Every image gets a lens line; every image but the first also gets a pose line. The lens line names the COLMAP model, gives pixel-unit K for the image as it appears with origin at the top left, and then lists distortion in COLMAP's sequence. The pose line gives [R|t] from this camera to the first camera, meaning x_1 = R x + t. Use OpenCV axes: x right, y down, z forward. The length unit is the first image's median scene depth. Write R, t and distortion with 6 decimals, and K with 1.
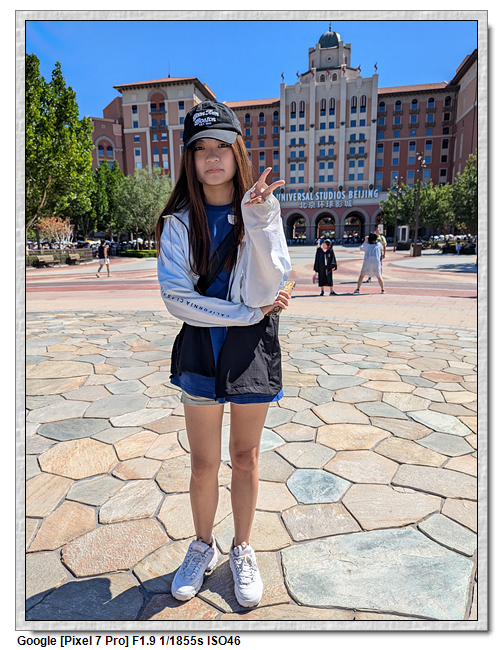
lens RADIAL K [[433.2, 0, 237.9], [0, 433.2, 325.6], [0, 0, 1]] dist [0.042519, -0.049703]
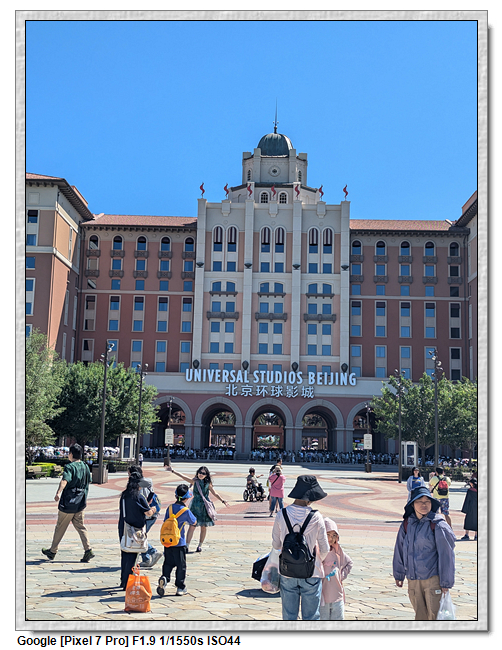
lens RADIAL K [[876.5, 0, 254.9], [0, 876.5, 303.1], [0, 0, 1]] dist [0.114203, 0.000000]
pose [[0.978706, 0.075312, 0.190954, -0.052384], [-0.004140, 0.937316, -0.348457, 0.019267], [-0.205227, 0.340246, 0.917668, -0.113029]]
